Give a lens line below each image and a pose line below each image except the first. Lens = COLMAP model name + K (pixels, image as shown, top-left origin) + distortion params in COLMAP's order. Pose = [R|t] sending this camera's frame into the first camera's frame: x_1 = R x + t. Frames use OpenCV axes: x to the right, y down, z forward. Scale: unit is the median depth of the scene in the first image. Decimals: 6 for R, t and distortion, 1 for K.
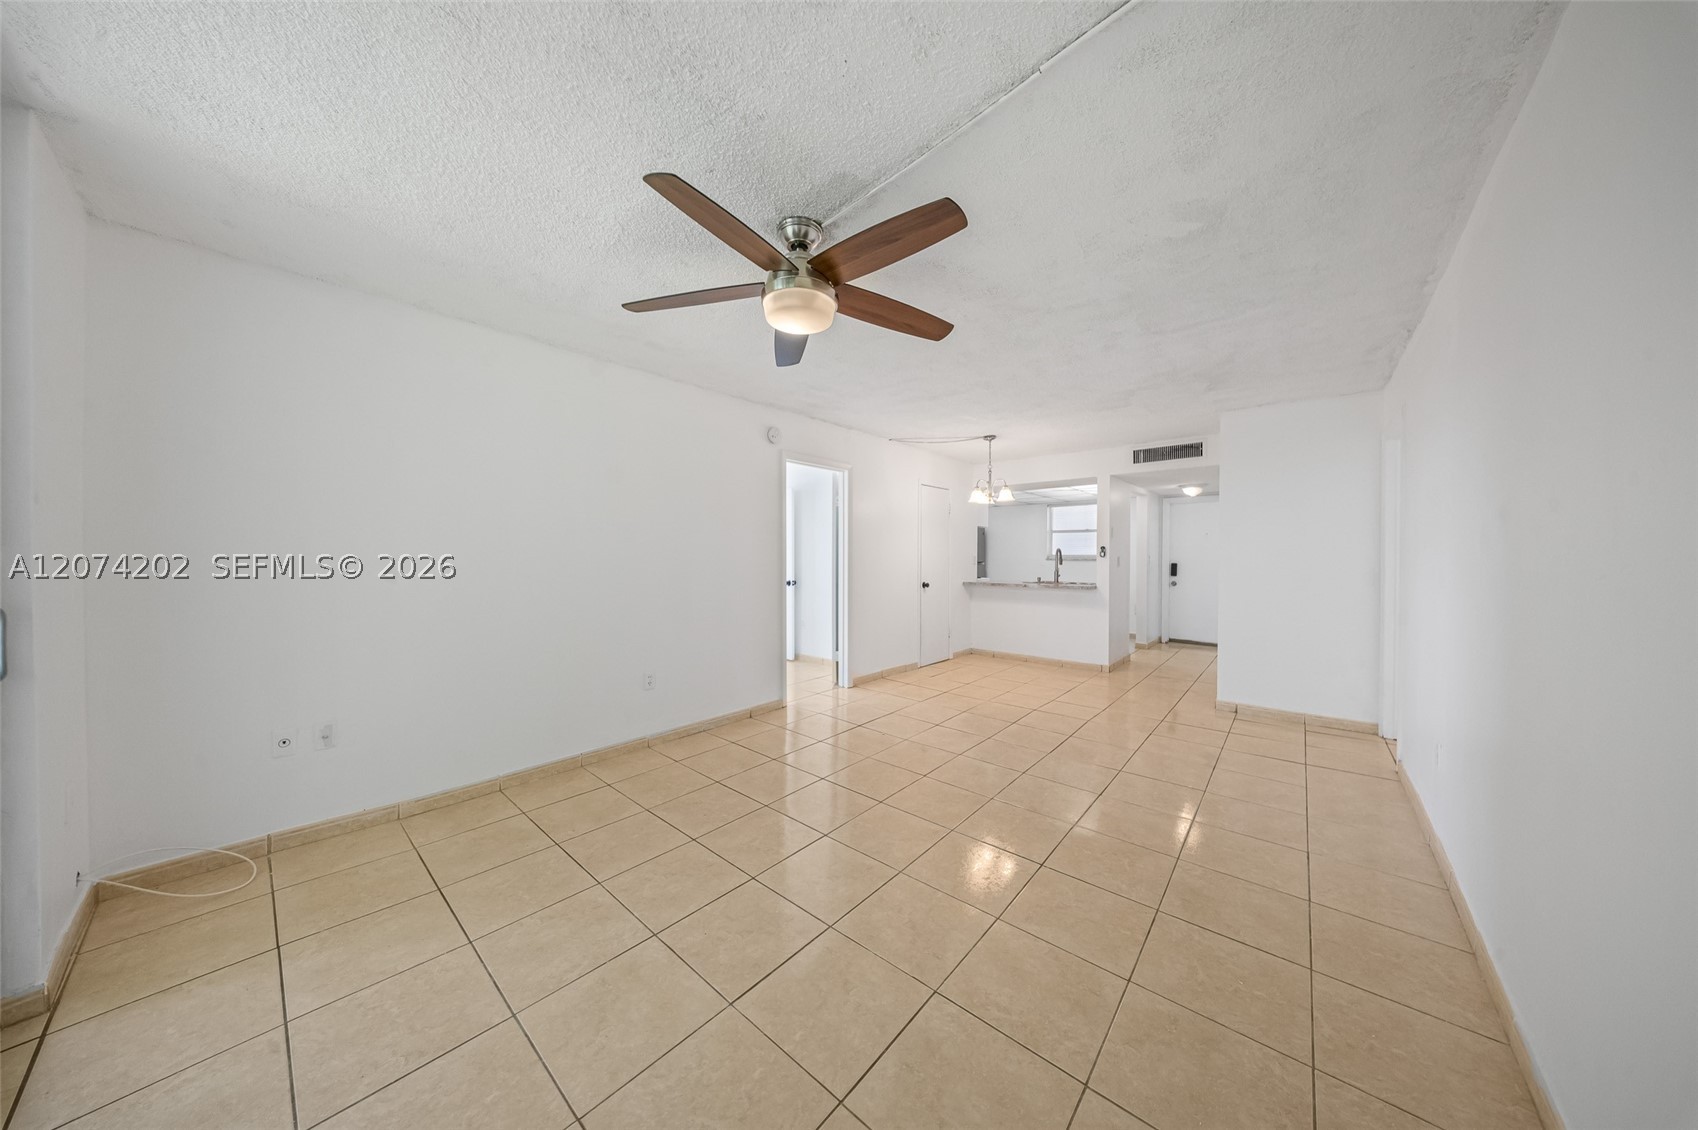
lens RADIAL K [[526.2, 0, 850.3], [0, 526.2, 561.2], [0, 0, 1]] dist [-0.000248, -0.000656]
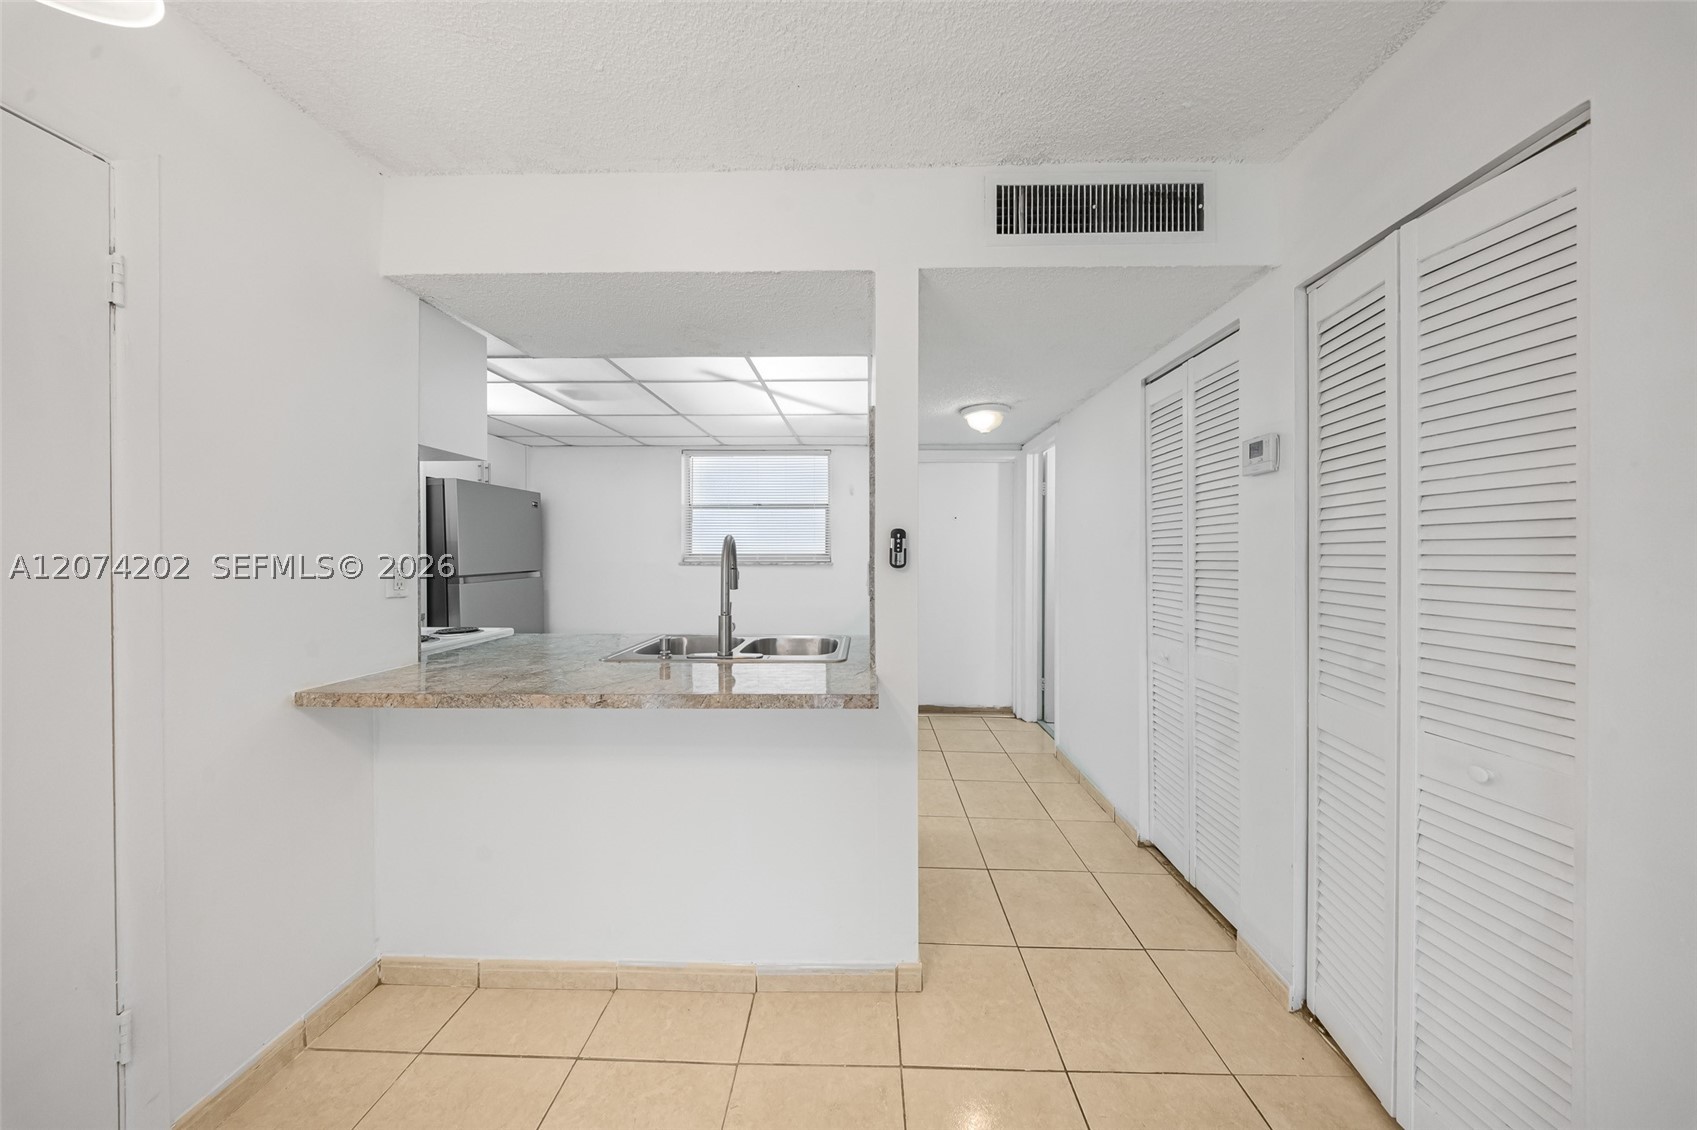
lens RADIAL K [[525.8, 0, 857.6], [0, 525.8, 553.3], [0, 0, 1]] dist [-0.000248, -0.000656]
pose [[0.773146, -0.008797, 0.634167, 0.278075], [0.004657, 0.999956, 0.008194, -0.016082], [-0.634211, -0.003381, 0.773153, 0.765117]]
